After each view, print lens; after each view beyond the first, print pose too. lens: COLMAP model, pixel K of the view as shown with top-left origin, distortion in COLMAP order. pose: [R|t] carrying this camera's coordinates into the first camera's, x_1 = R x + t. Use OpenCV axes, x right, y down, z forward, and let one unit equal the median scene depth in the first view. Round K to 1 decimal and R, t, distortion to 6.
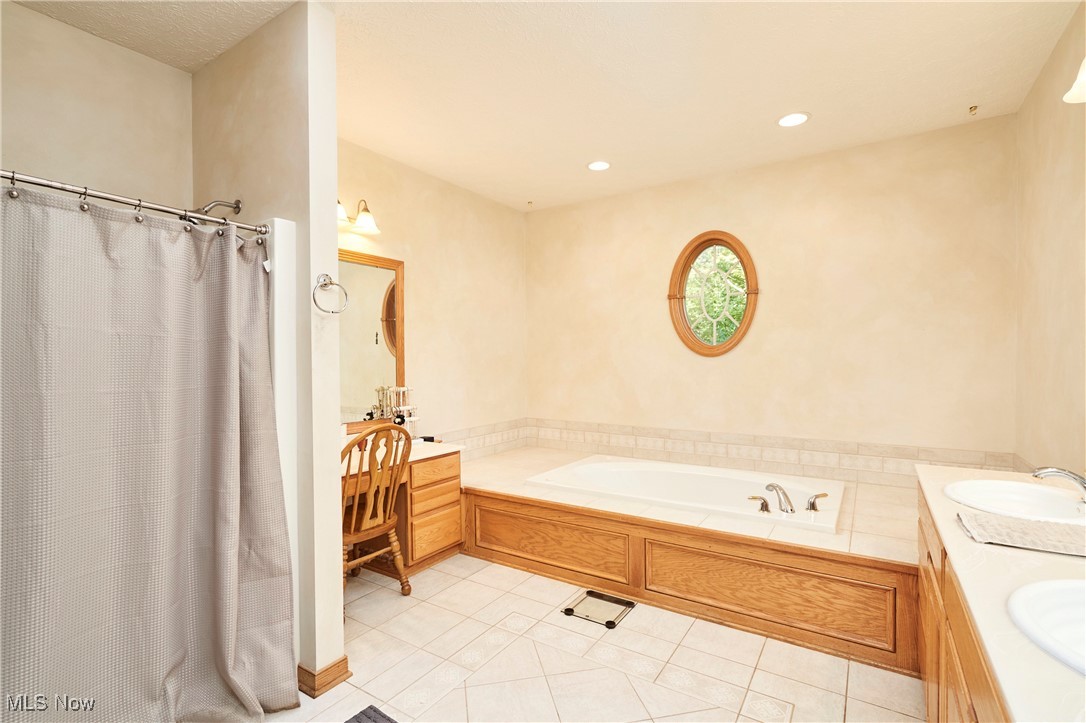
lens RADIAL K [[506.8, 0, 551.2], [0, 506.8, 362.2], [0, 0, 1]] dist [0.001887, 0.000879]
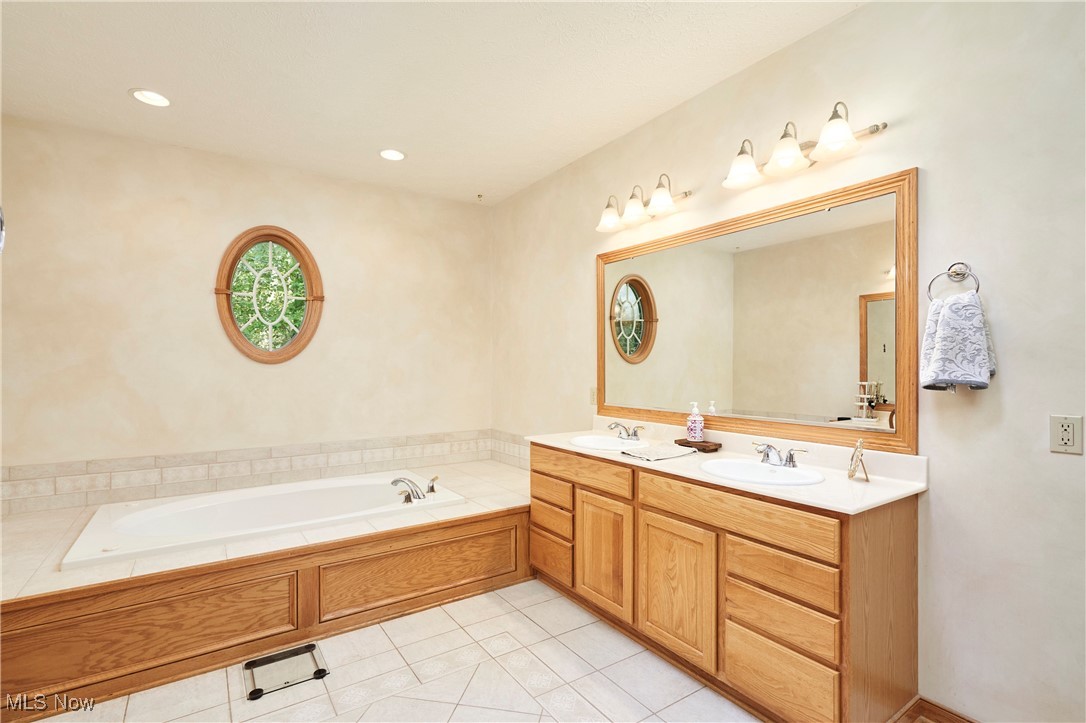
lens RADIAL K [[506.8, 0, 551.3], [0, 506.8, 362.7], [0, 0, 1]] dist [0.001887, 0.000879]
pose [[0.387208, 0.012032, 0.921914, -0.457239], [0.004780, 0.999875, -0.015057, 0.005105], [-0.921980, 0.010237, 0.387103, 0.260135]]
